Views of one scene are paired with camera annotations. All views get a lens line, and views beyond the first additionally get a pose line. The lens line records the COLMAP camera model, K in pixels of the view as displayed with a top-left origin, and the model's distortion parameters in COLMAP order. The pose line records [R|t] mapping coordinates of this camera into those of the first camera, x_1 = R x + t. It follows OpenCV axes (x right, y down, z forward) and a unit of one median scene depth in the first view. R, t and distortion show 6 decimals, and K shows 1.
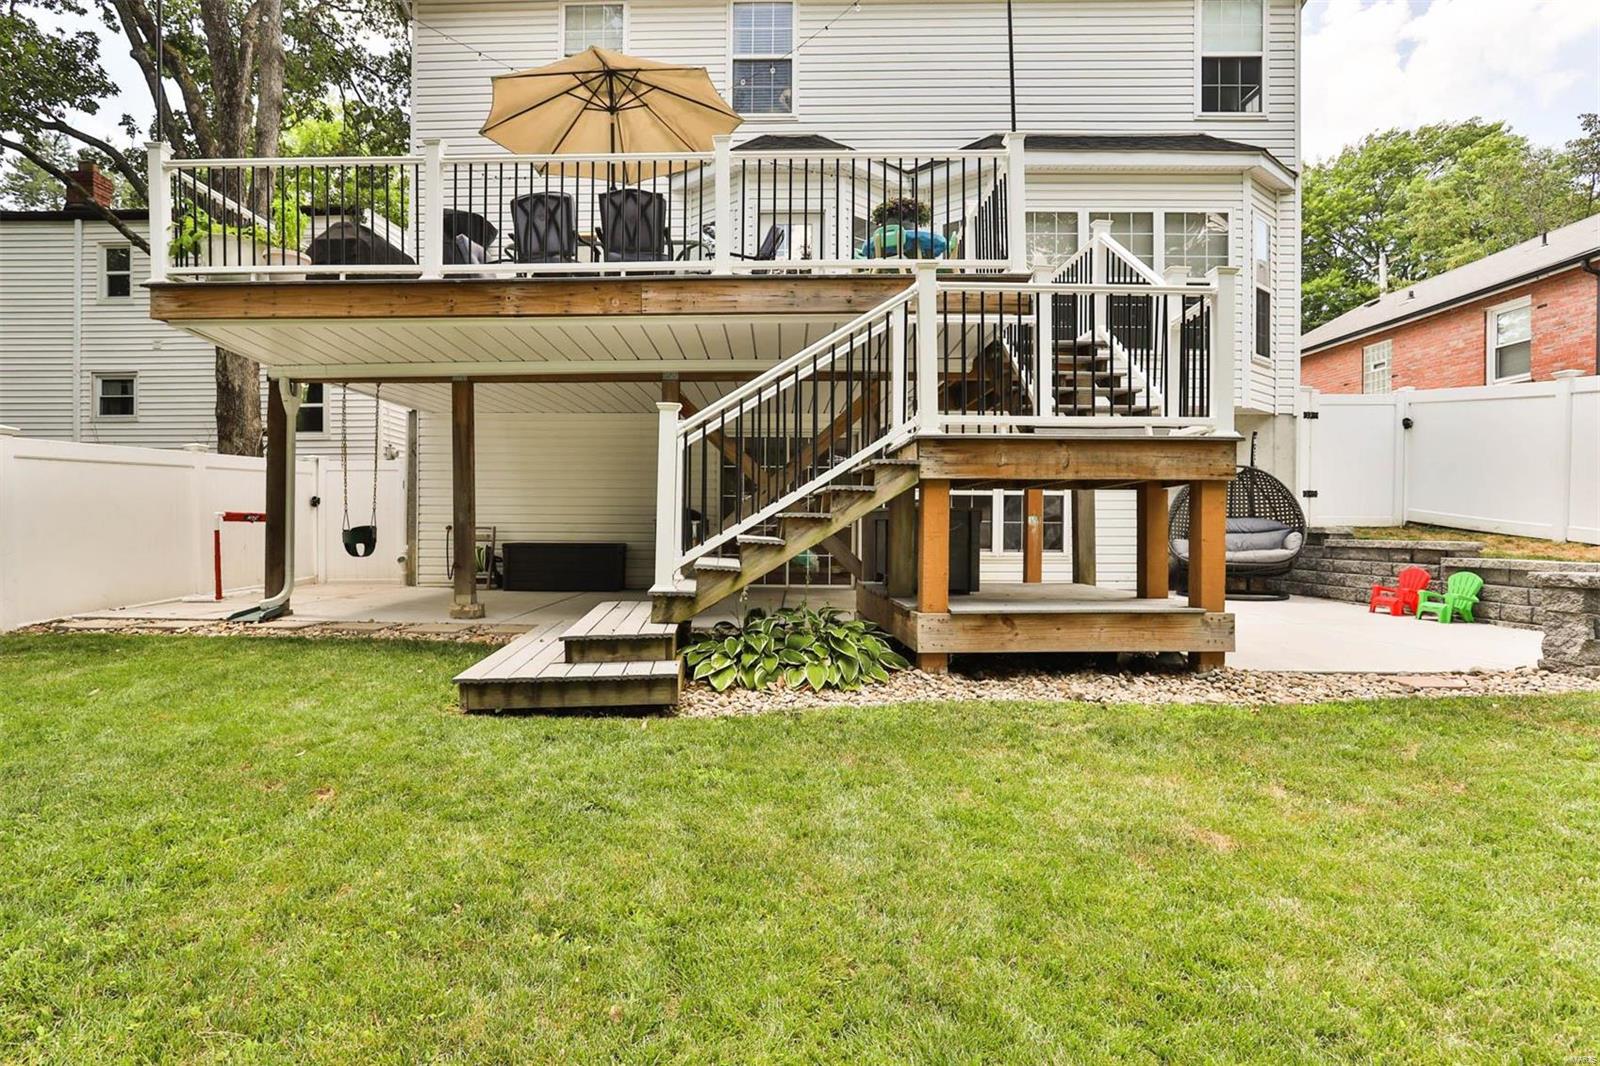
lens RADIAL K [[895.1, 0, 725.4], [0, 895.1, 530.1], [0, 0, 1]] dist [-0.068067, 0.043055]
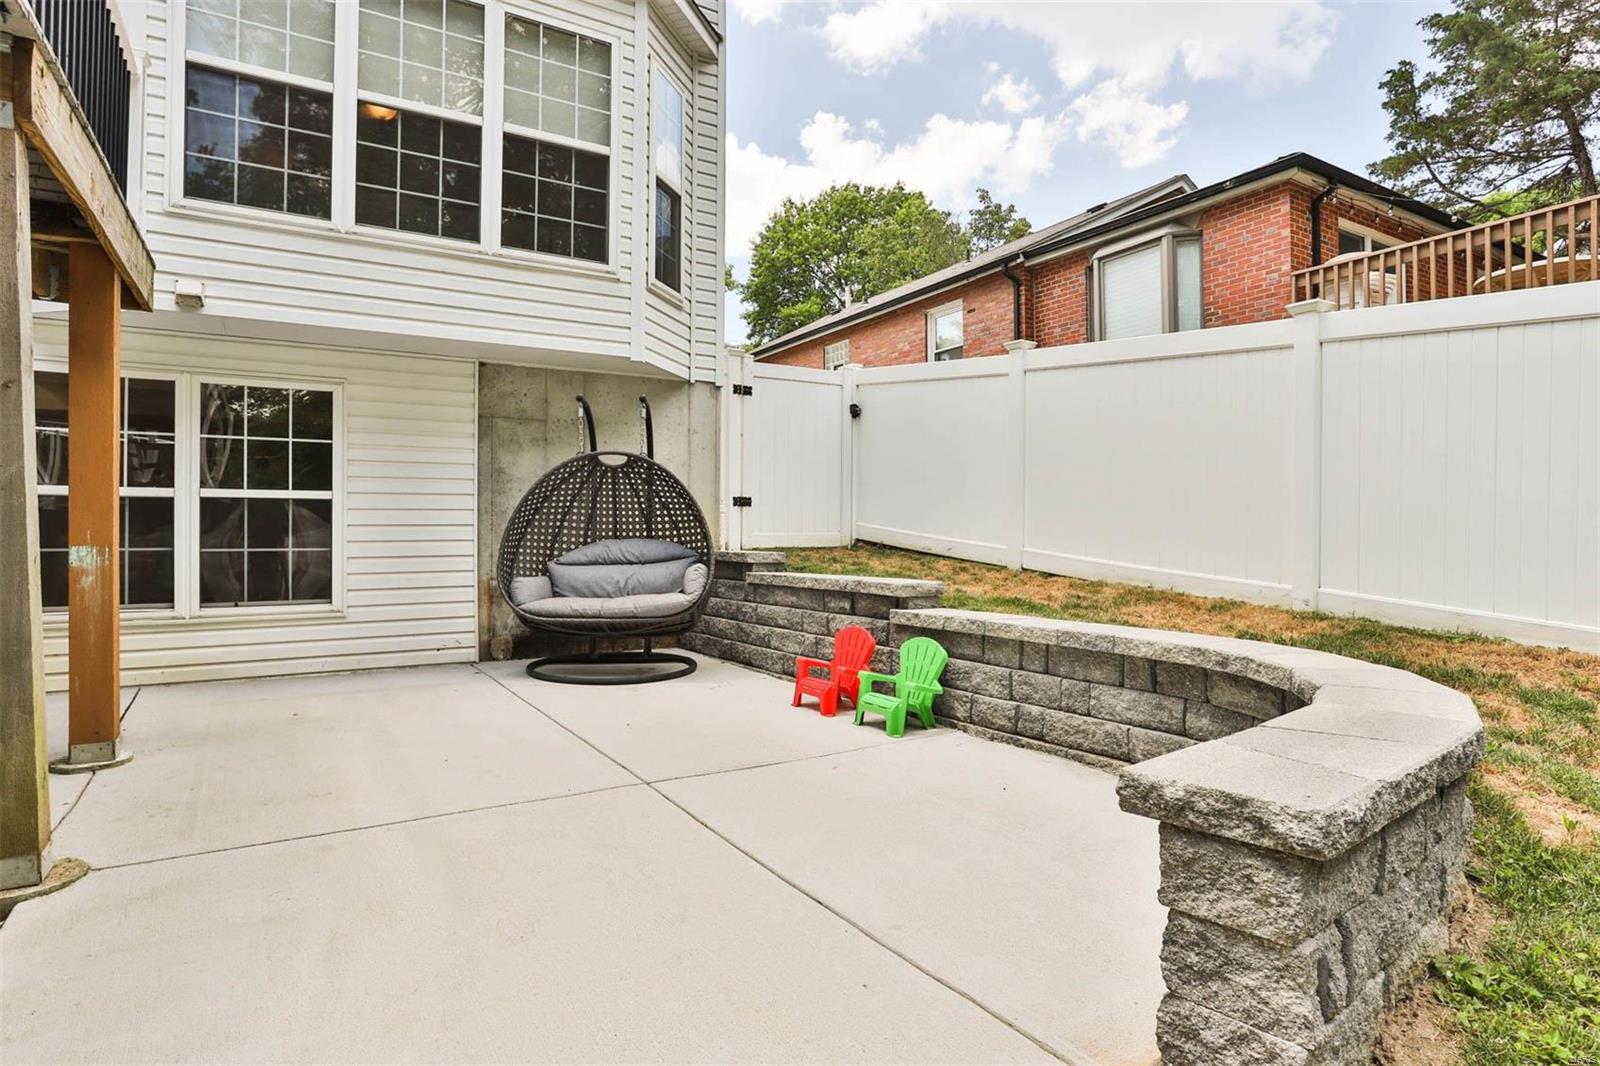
lens RADIAL K [[847.8, 0, 800.0], [0, 847.8, 533.0], [0, 0, 1]] dist [-0.063370, 0.000203]
pose [[0.837570, -0.005511, 0.546302, 0.447440], [0.008321, 0.999962, -0.002669, -0.019042], [-0.546266, 0.006781, 0.837584, 0.541076]]
